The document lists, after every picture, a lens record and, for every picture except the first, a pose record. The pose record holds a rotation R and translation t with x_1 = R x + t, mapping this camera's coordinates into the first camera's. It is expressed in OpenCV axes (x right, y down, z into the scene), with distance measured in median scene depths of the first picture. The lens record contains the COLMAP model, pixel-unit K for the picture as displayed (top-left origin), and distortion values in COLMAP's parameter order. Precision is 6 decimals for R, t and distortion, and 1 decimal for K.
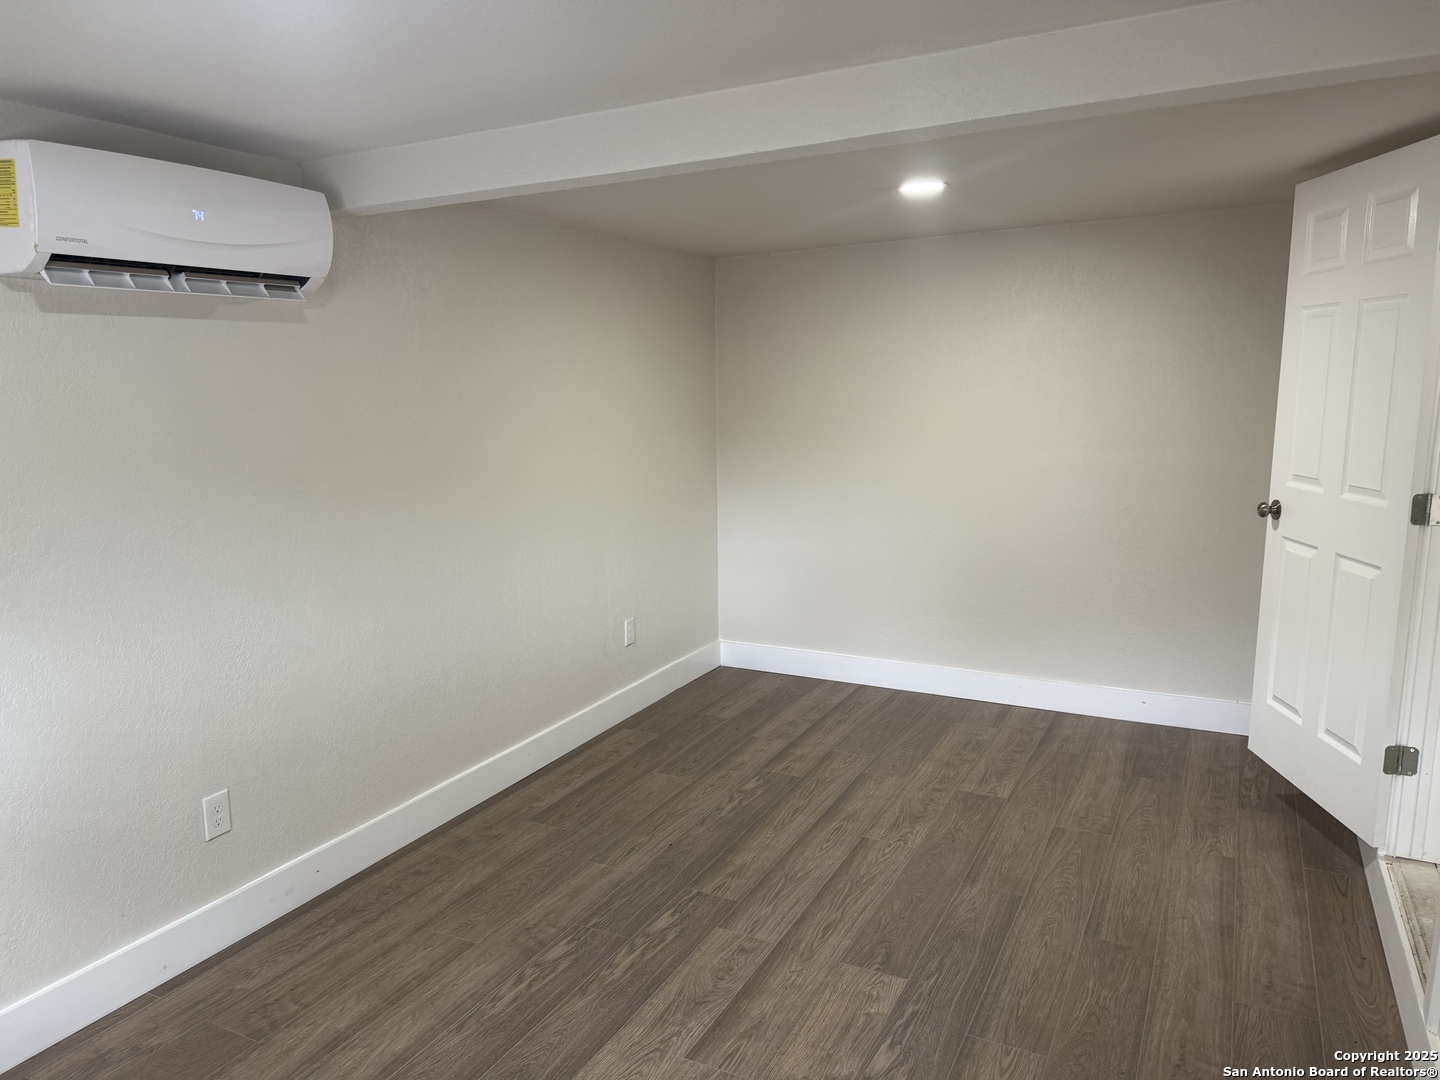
lens RADIAL K [[1016.6, 0, 721.2], [0, 1016.6, 540.5], [0, 0, 1]] dist [0.056715, -0.060536]
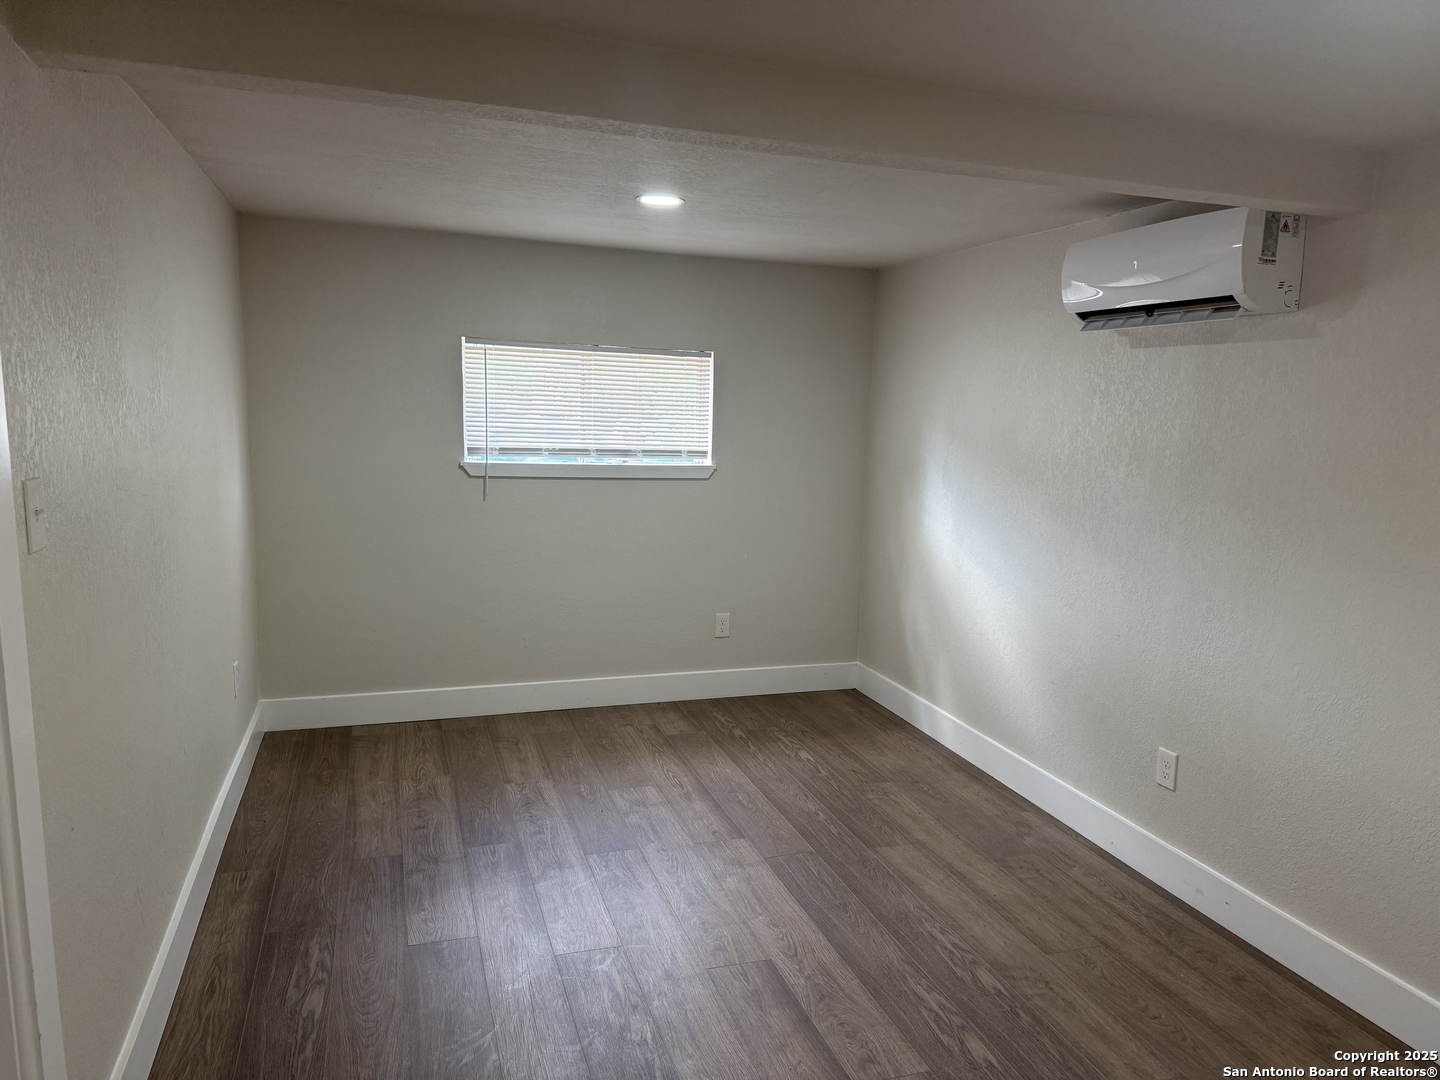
lens RADIAL K [[1016.6, 0, 723.2], [0, 1016.6, 538.2], [0, 0, 1]] dist [0.056715, -0.060536]
pose [[-0.702348, 0.087892, -0.706387, 0.685207], [-0.138505, 0.956508, 0.256726, -0.219404], [0.698229, 0.278149, -0.659628, 1.389016]]
